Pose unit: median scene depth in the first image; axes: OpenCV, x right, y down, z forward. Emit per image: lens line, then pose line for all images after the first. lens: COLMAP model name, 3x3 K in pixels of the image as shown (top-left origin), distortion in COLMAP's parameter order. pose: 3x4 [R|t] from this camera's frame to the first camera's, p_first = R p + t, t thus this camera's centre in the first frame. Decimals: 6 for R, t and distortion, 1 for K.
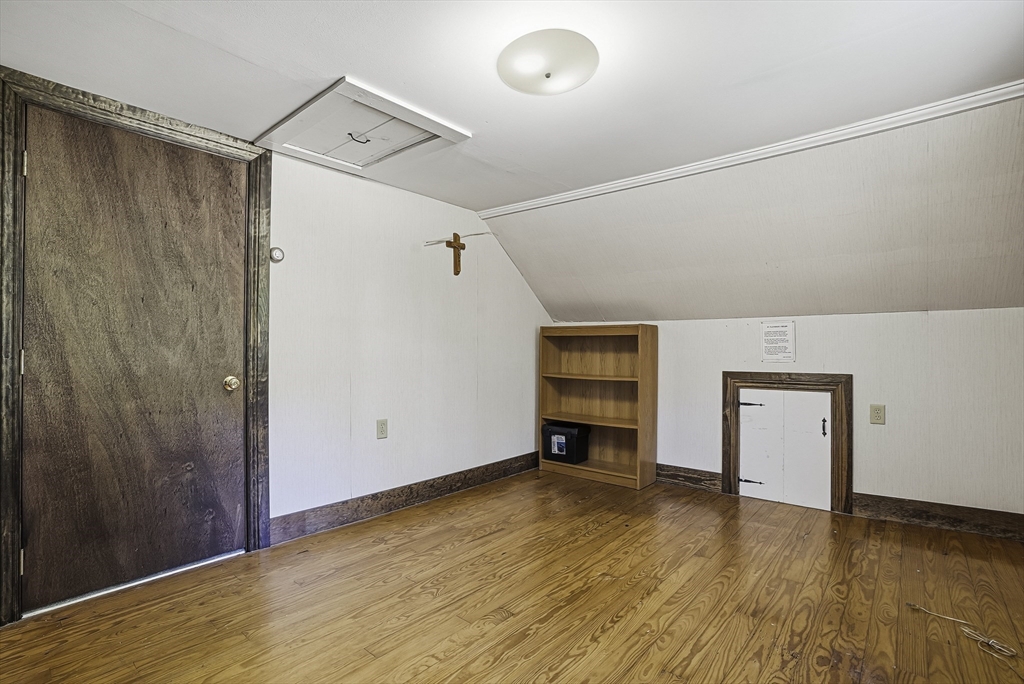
lens RADIAL K [[492.2, 0, 512.0], [0, 492.2, 342.0], [0, 0, 1]] dist [-0.078230, 0.033178]
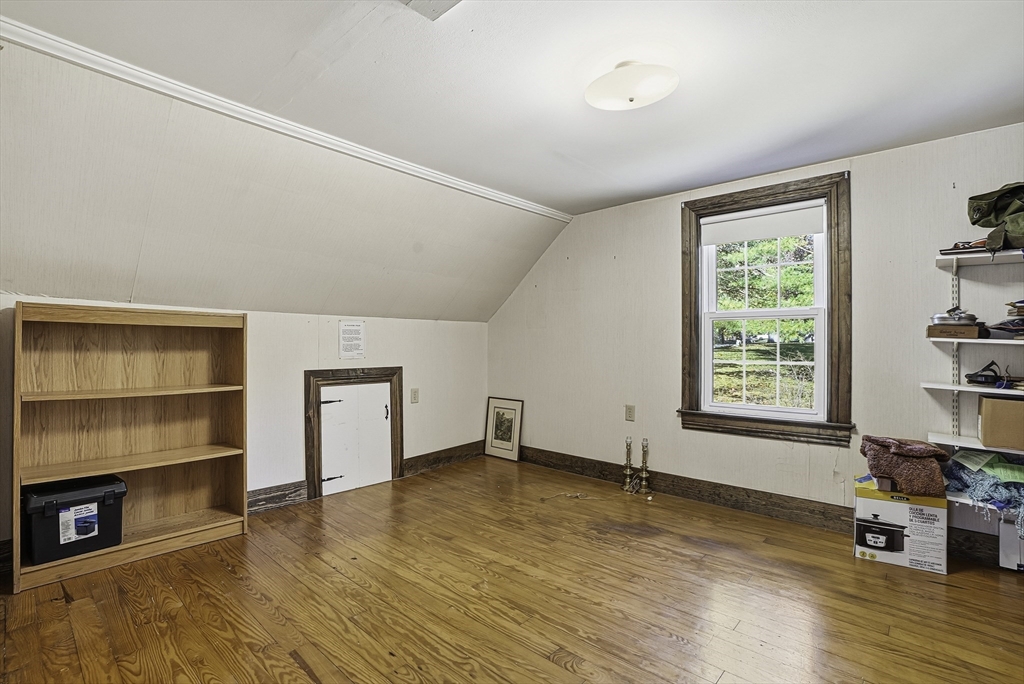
lens RADIAL K [[492.2, 0, 512.0], [0, 492.2, 342.0], [0, 0, 1]] dist [-0.078230, 0.033178]
pose [[-0.006949, -0.000779, 0.999976, -0.539646], [-0.026011, 0.999661, 0.000598, -0.004964], [-0.999637, -0.026007, -0.006967, 0.666347]]
